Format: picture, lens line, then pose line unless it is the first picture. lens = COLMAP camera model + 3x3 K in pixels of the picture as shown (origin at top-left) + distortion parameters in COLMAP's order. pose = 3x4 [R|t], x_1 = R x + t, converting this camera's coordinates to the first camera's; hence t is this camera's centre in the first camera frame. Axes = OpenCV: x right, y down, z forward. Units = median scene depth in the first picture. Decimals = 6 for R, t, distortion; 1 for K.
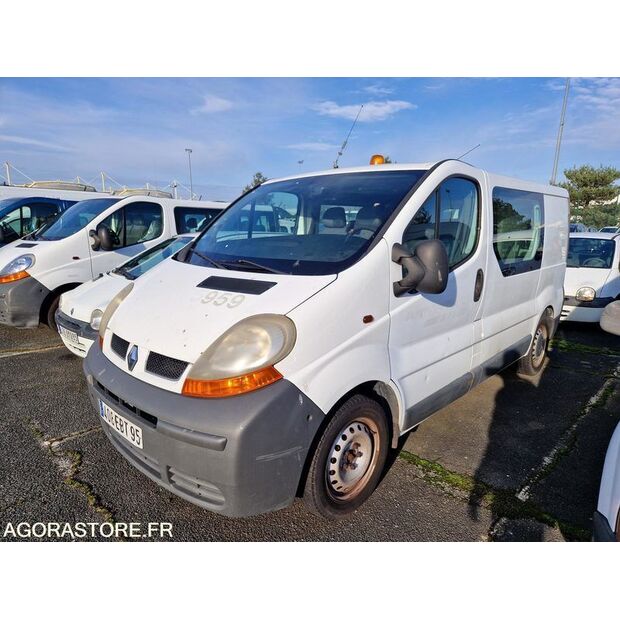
lens RADIAL K [[425.8, 0, 310.0], [0, 425.8, 310.0], [0, 0, 1]] dist [0.086781, -0.073857]
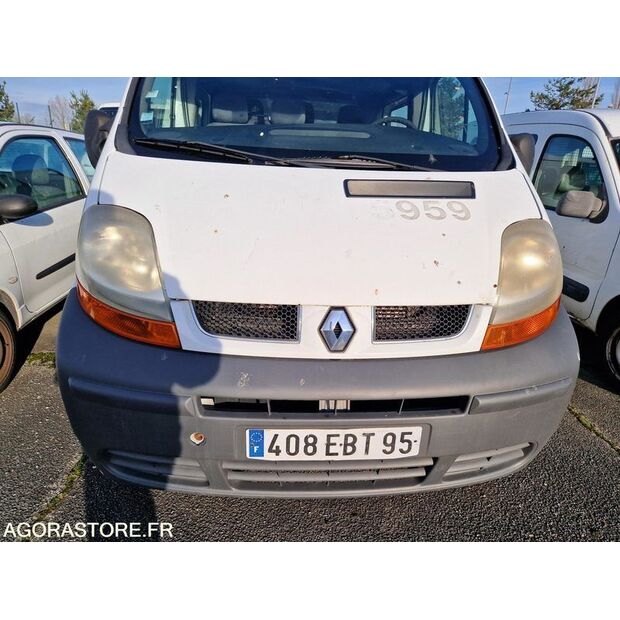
lens RADIAL K [[425.8, 0, 310.0], [0, 425.8, 310.0], [0, 0, 1]] dist [0.086781, -0.073857]
pose [[0.649185, -0.237586, 0.722573, -0.802572], [0.111694, 0.969444, 0.218409, -0.039179], [-0.752385, -0.061081, 0.655886, 0.635146]]
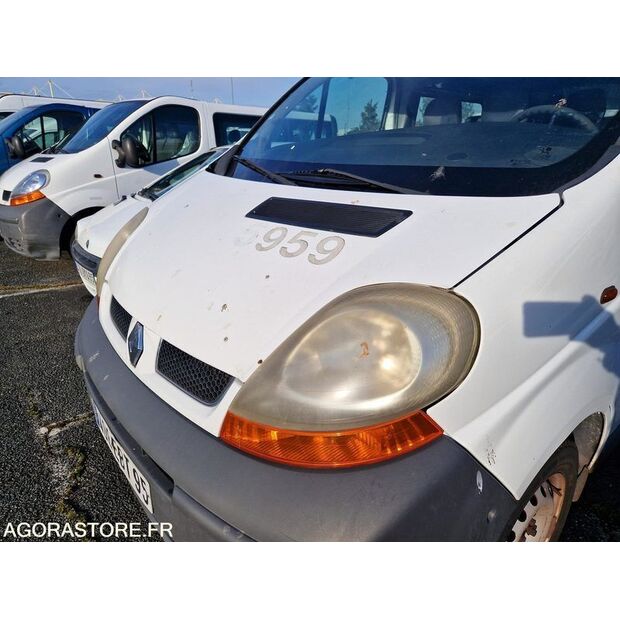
lens RADIAL K [[425.8, 0, 310.0], [0, 425.8, 310.0], [0, 0, 1]] dist [0.086781, -0.073857]
pose [[0.995064, 0.040496, -0.090593, -0.130156], [-0.025600, 0.986797, 0.159927, -0.026839], [0.095873, -0.156818, 0.982963, 0.455310]]
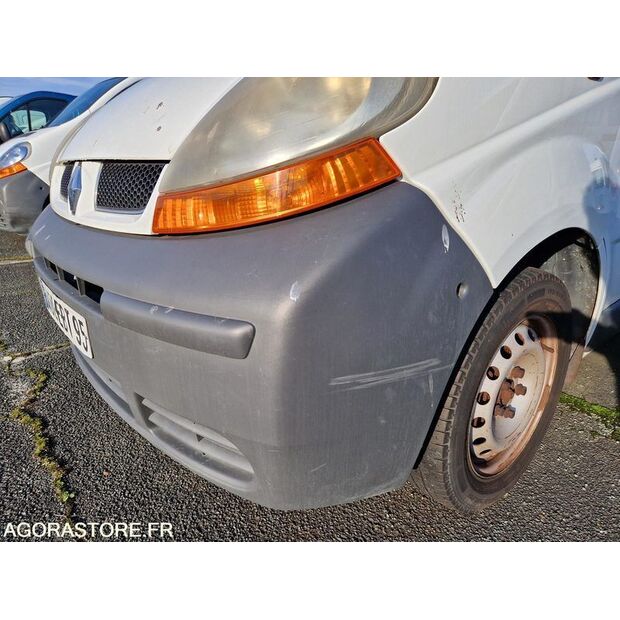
lens RADIAL K [[432.3, 0, 301.5], [0, 432.3, 313.5], [0, 0, 1]] dist [0.030964, -0.001642]
pose [[0.994052, 0.016660, -0.107621, -0.084655], [-0.001997, 0.990852, 0.134940, 0.178369], [0.108885, -0.133922, 0.984992, 0.479702]]
